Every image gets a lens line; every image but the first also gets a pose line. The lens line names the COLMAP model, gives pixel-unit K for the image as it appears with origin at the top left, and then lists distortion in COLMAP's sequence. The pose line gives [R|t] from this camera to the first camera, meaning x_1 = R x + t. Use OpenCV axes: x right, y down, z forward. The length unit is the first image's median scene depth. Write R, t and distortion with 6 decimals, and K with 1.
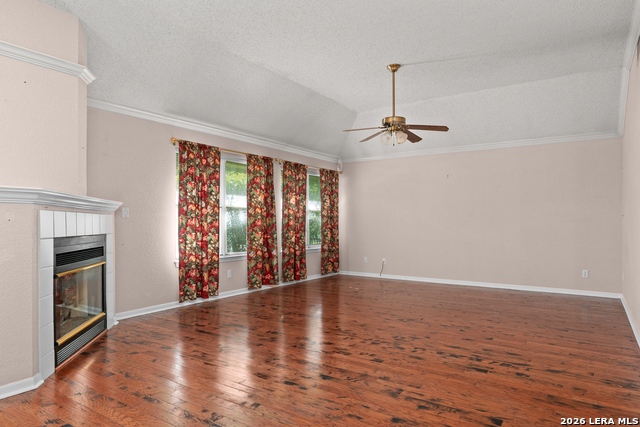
lens RADIAL K [[396.2, 0, 319.2], [0, 396.2, 218.5], [0, 0, 1]] dist [-0.006061, 0.003382]
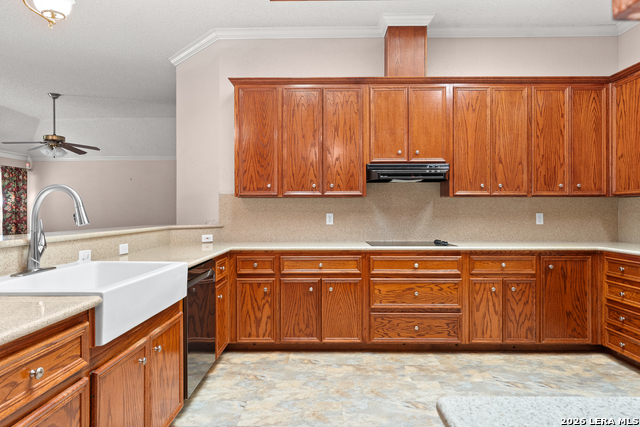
lens RADIAL K [[396.2, 0, 318.7], [0, 396.2, 211.1], [0, 0, 1]] dist [-0.006061, 0.003382]
pose [[0.834740, -0.001372, 0.550642, 0.187560], [-0.002409, 0.999978, 0.006144, -0.023999], [-0.550639, -0.006455, 0.834719, -0.480693]]
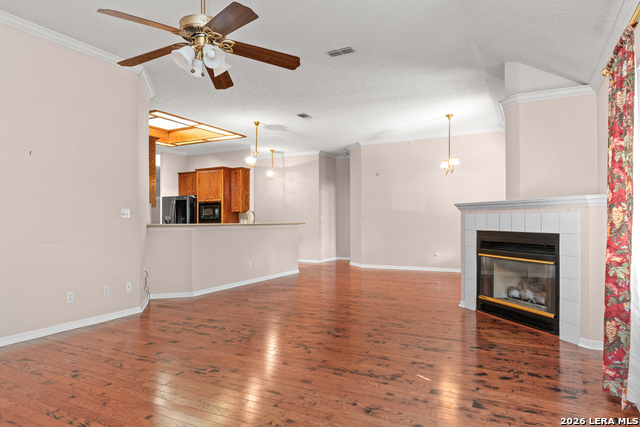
lens RADIAL K [[396.2, 0, 318.6], [0, 396.2, 217.4], [0, 0, 1]] dist [-0.006061, 0.003382]
pose [[-0.994263, 0.003032, -0.106921, 0.090056], [0.005154, 0.999795, -0.019581, 0.012897], [0.106839, -0.020020, -0.994075, 1.450429]]
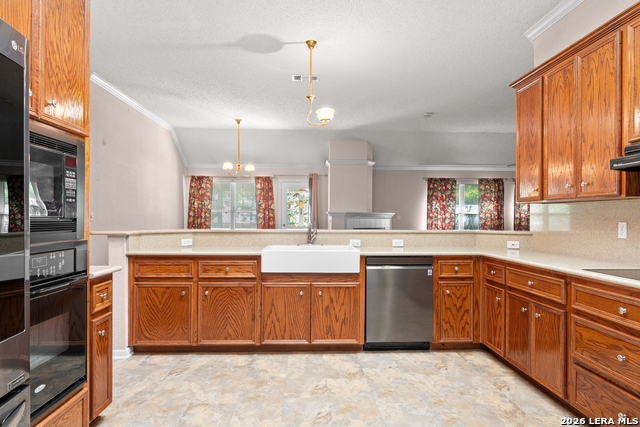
lens RADIAL K [[396.2, 0, 319.3], [0, 396.2, 215.7], [0, 0, 1]] dist [-0.006061, 0.003382]
pose [[0.597964, -0.000600, -0.801523, 0.803320], [0.002240, 0.999997, 0.000923, -0.025160], [0.801520, -0.002347, 0.597963, -0.494587]]
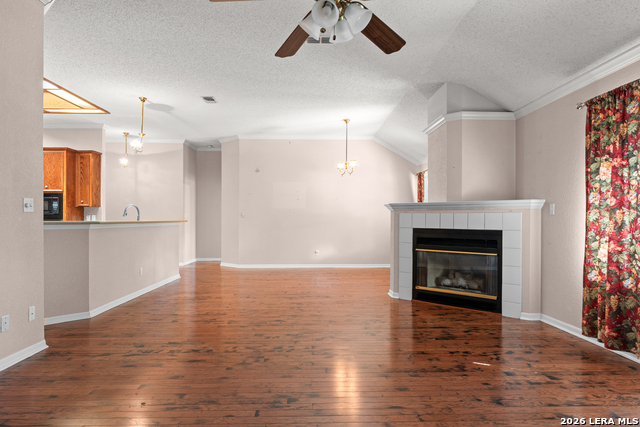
lens RADIAL K [[396.2, 0, 320.4], [0, 396.2, 218.0], [0, 0, 1]] dist [-0.006061, 0.003382]
pose [[-0.812611, -0.004520, -0.582789, 0.422690], [0.003076, 0.999923, -0.012044, 0.012388], [0.582799, -0.011579, -0.812534, 1.265256]]
